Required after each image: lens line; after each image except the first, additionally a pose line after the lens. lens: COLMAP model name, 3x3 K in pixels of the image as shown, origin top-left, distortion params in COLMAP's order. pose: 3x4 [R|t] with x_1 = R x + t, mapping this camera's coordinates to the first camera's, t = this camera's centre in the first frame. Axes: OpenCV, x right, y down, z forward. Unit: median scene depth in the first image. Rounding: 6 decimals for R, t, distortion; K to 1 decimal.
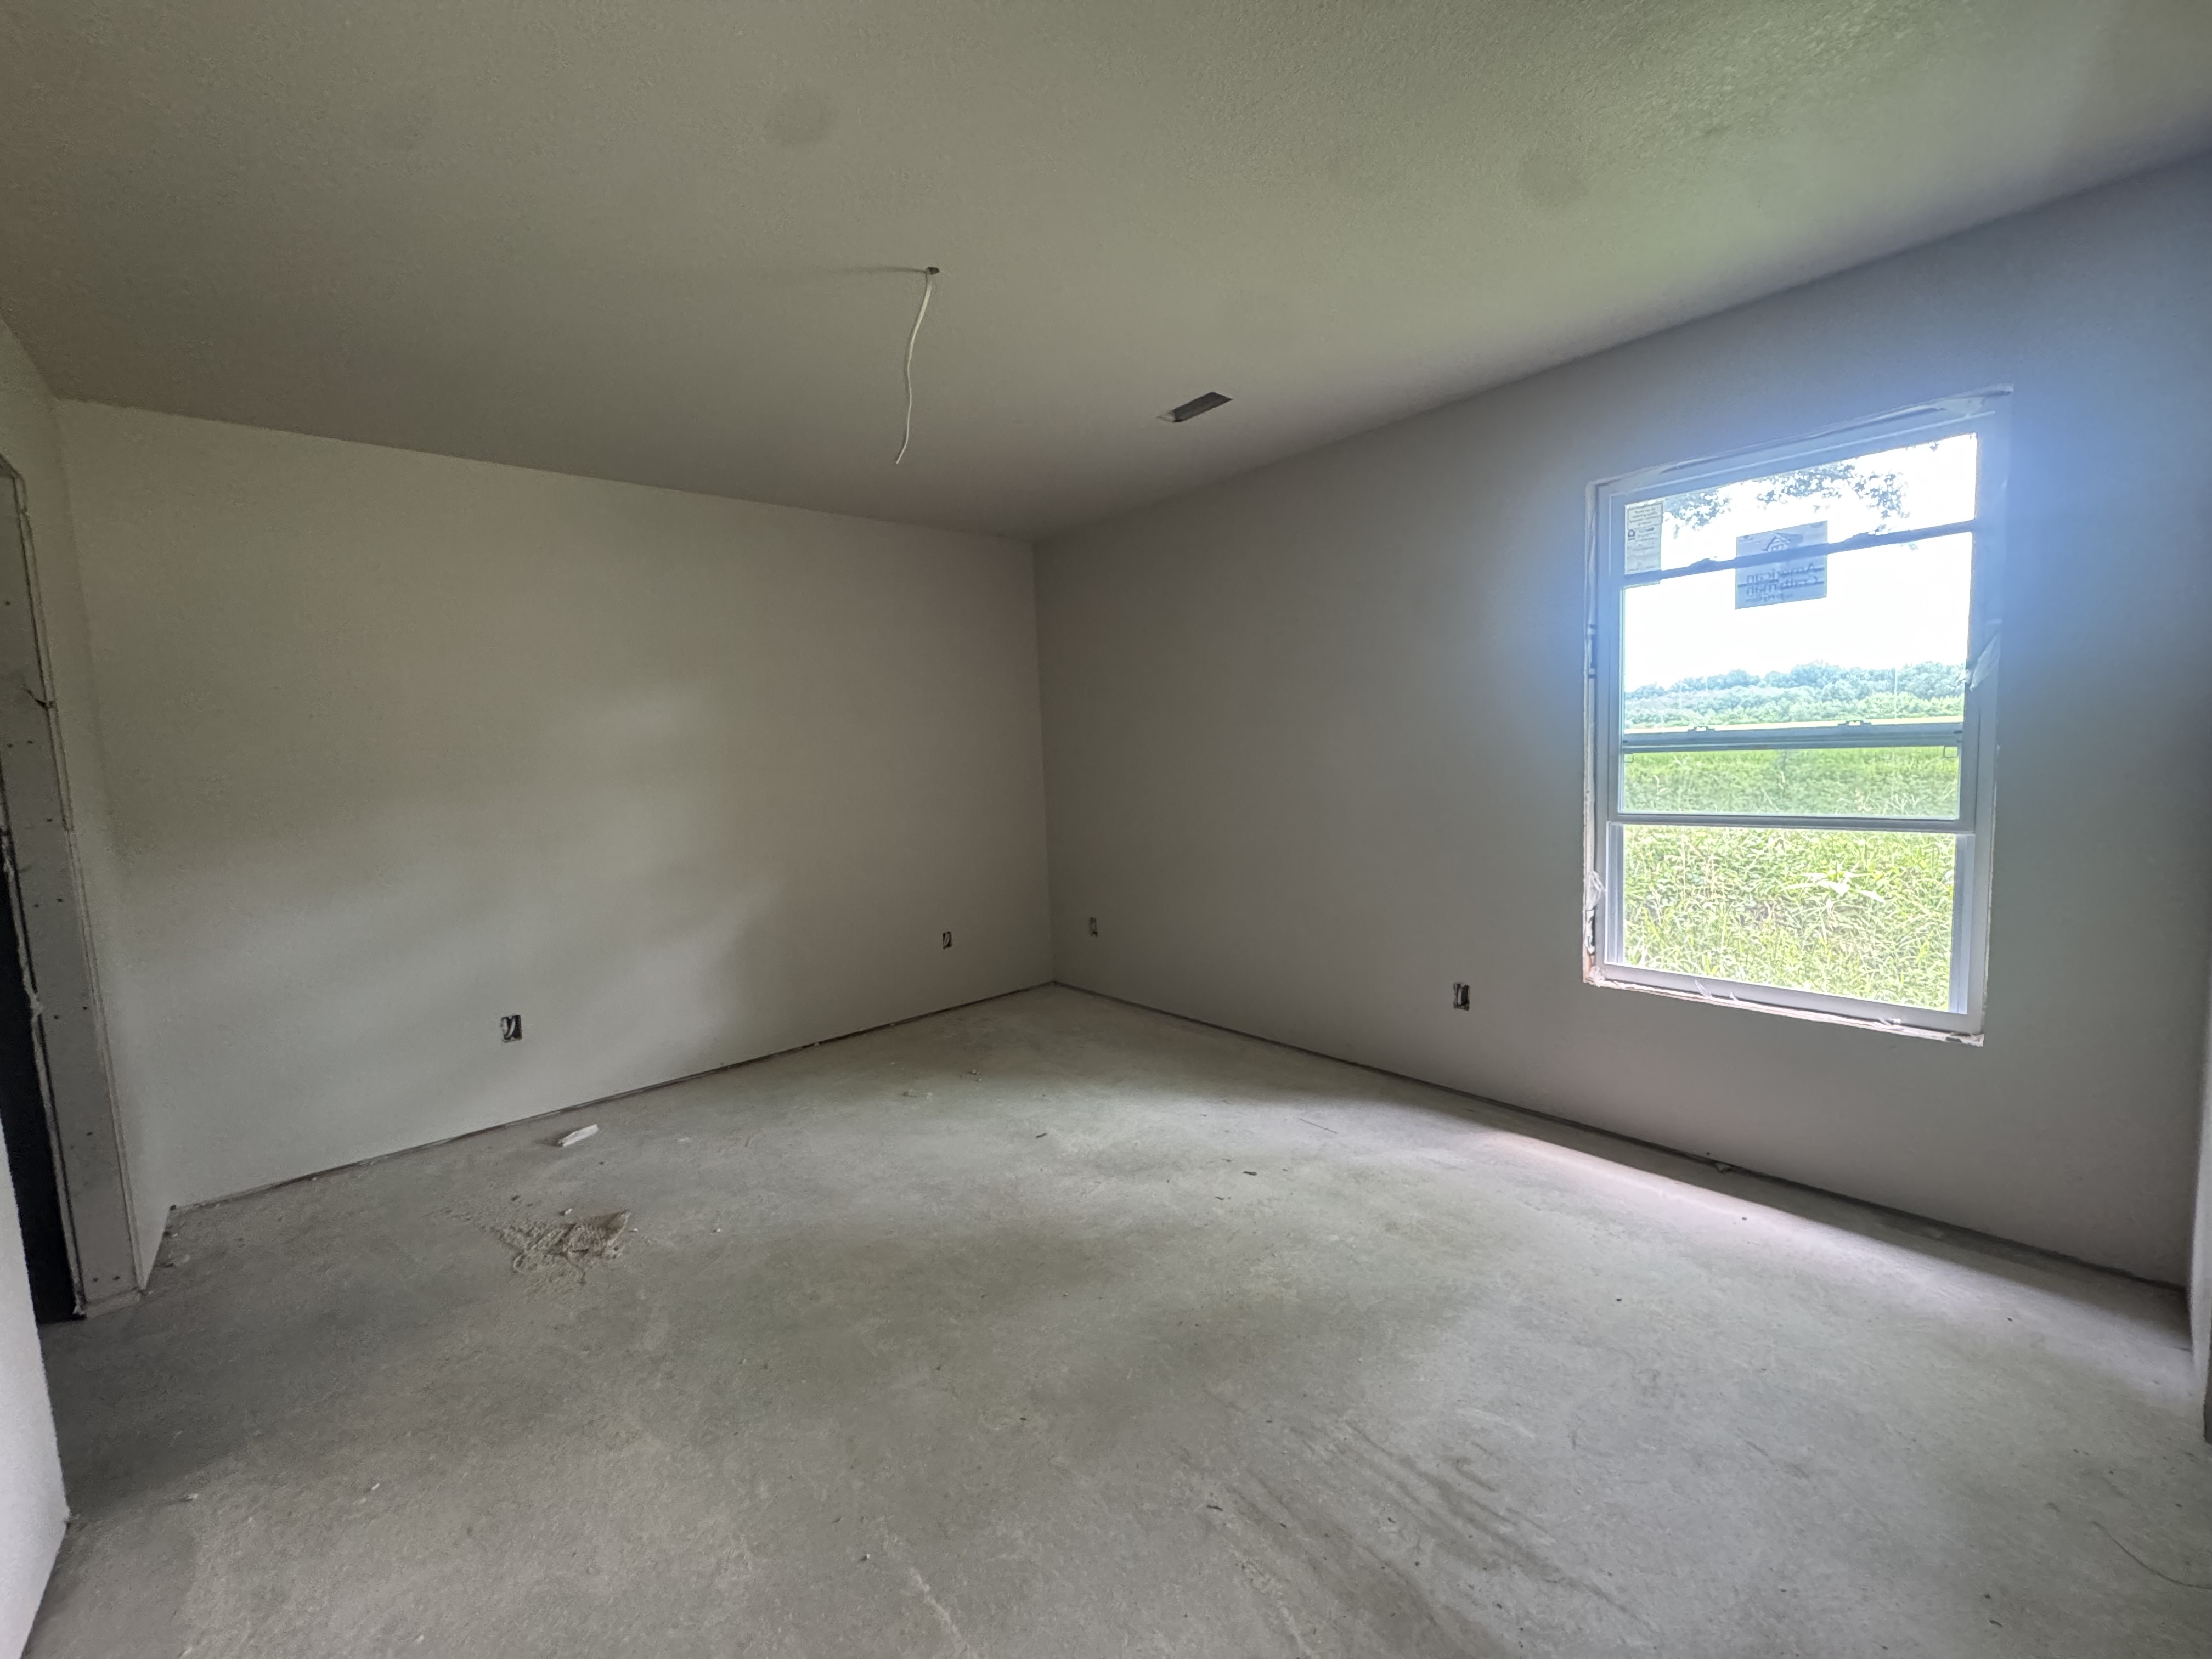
lens RADIAL K [[879.4, 0, 1085.0], [0, 879.4, 848.0], [0, 0, 1]] dist [-0.001195, -0.000108]
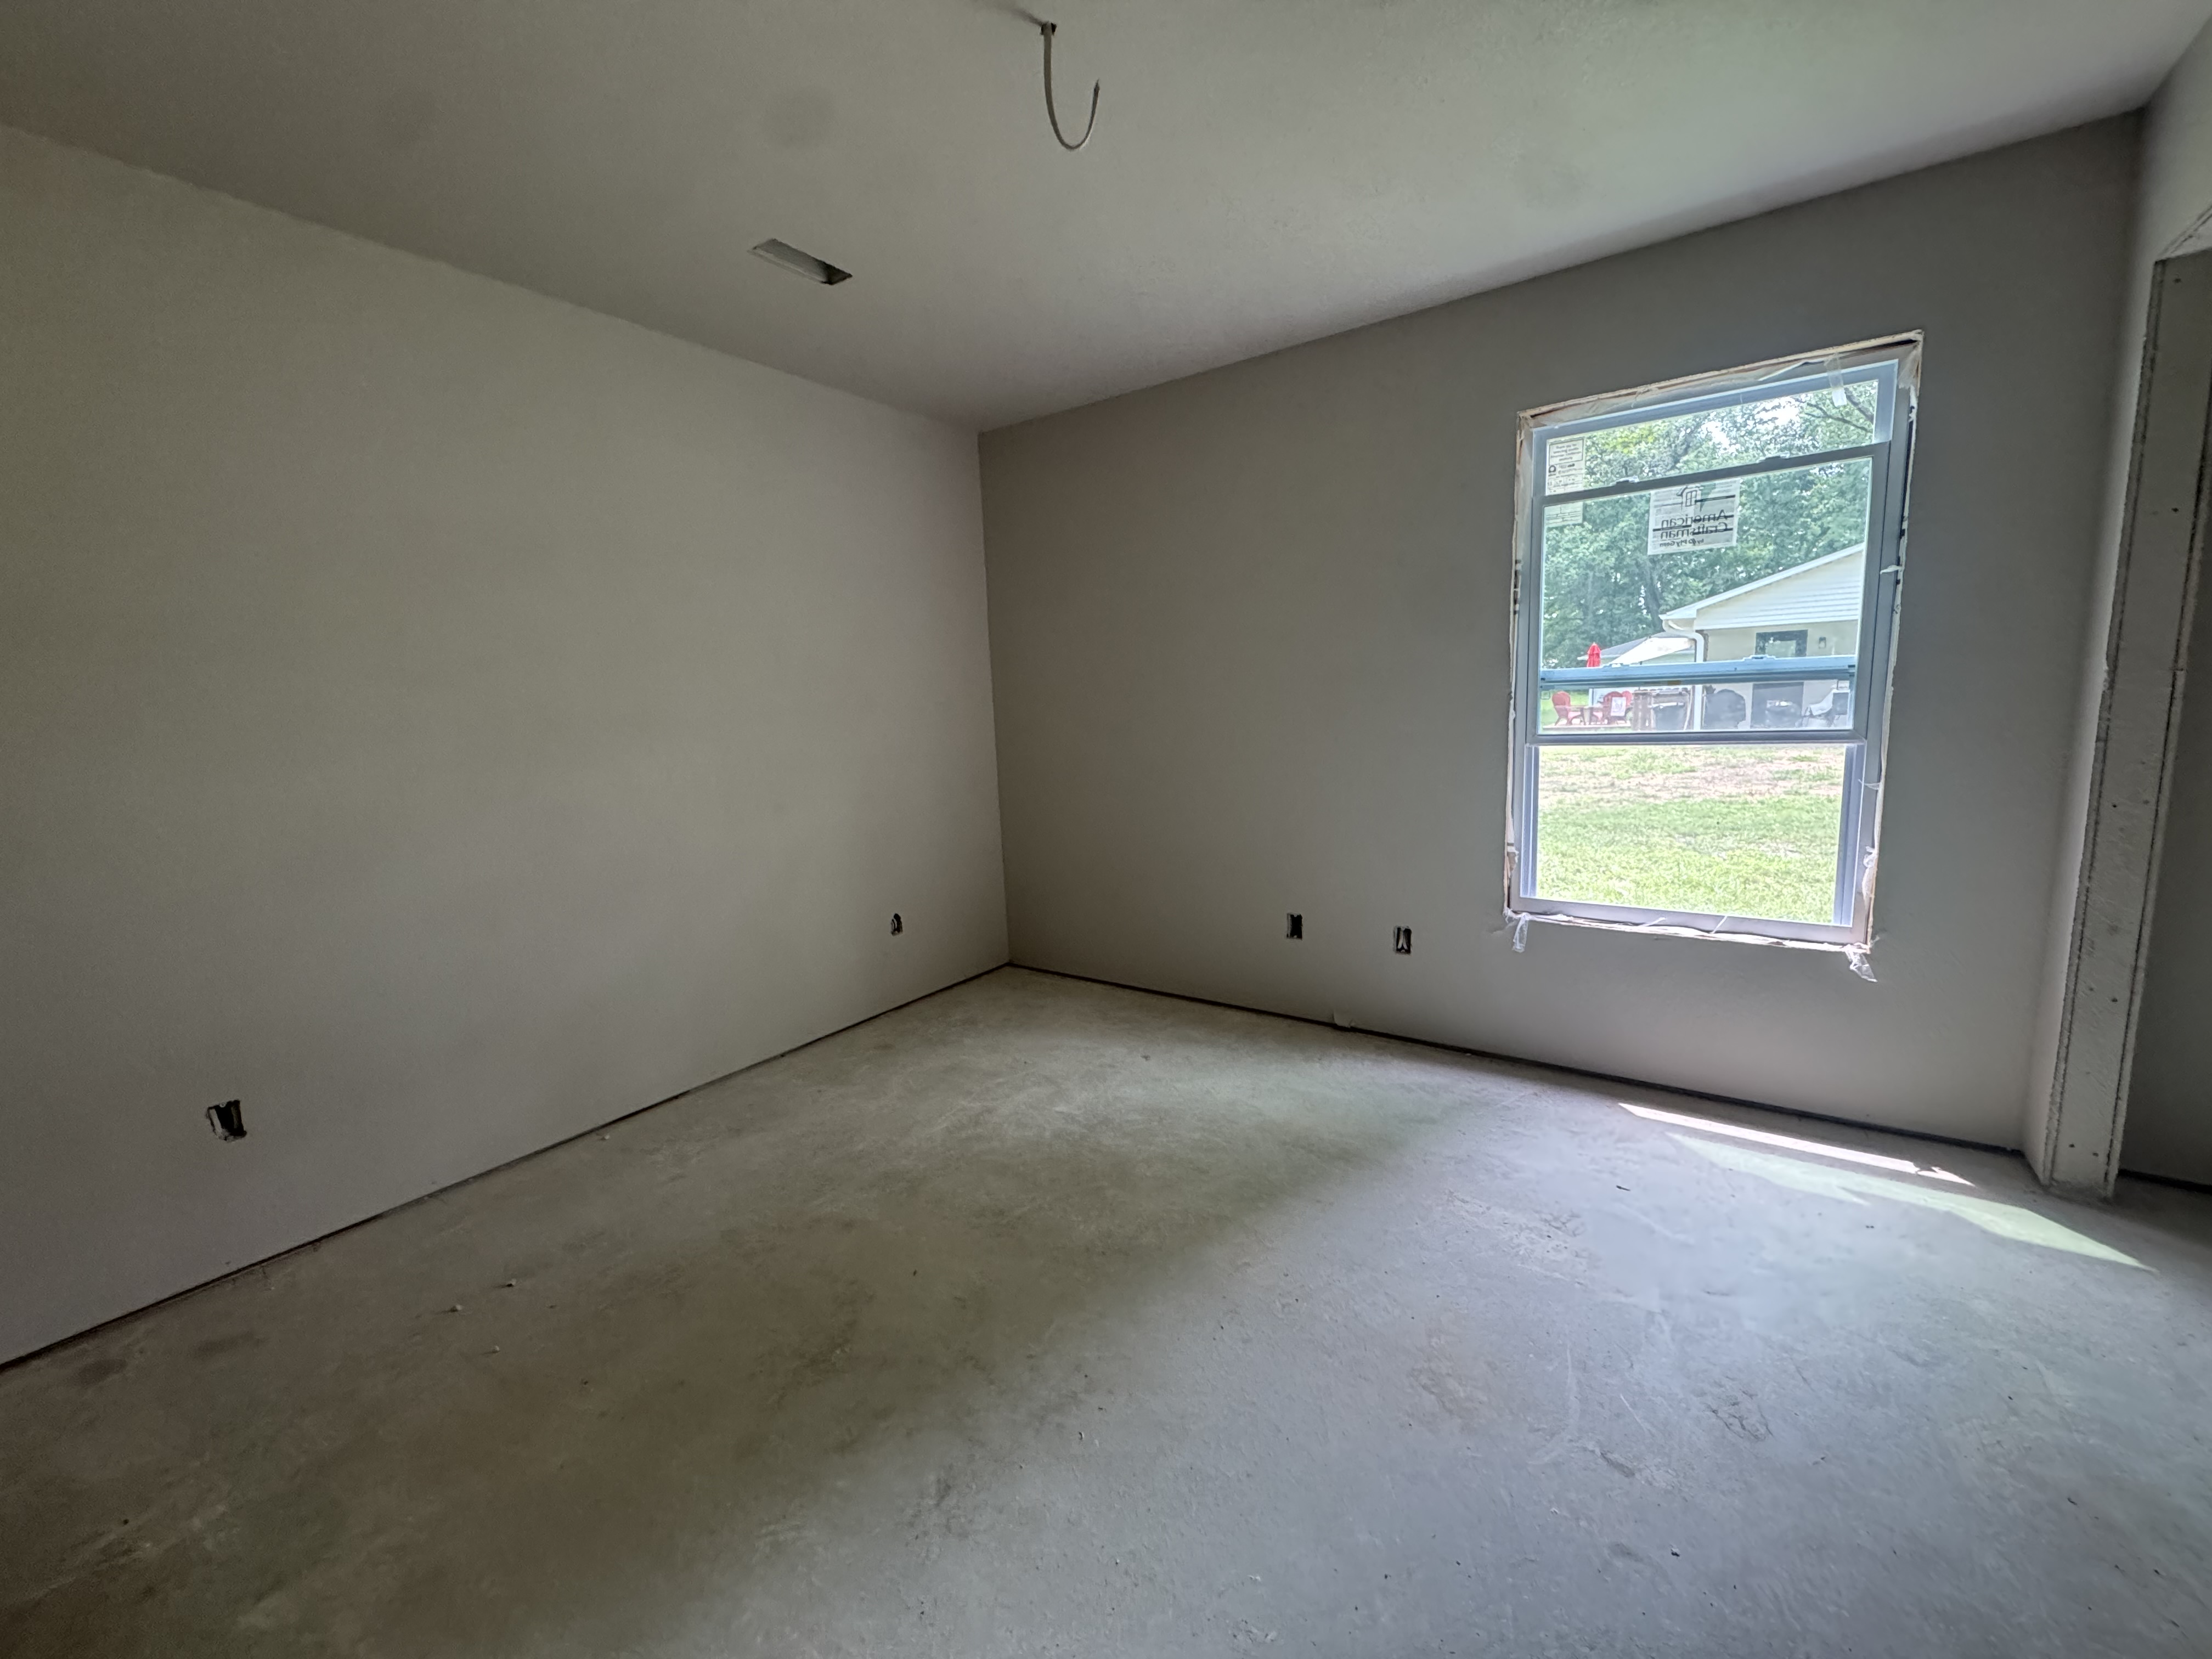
lens RADIAL K [[879.4, 0, 1104.6], [0, 879.4, 825.5], [0, 0, 1]] dist [-0.001195, -0.000108]
pose [[0.973740, -0.044095, 0.223351, -0.116852], [0.036138, 0.998562, 0.039590, -0.011203], [-0.224776, -0.030479, 0.973934, 0.129747]]
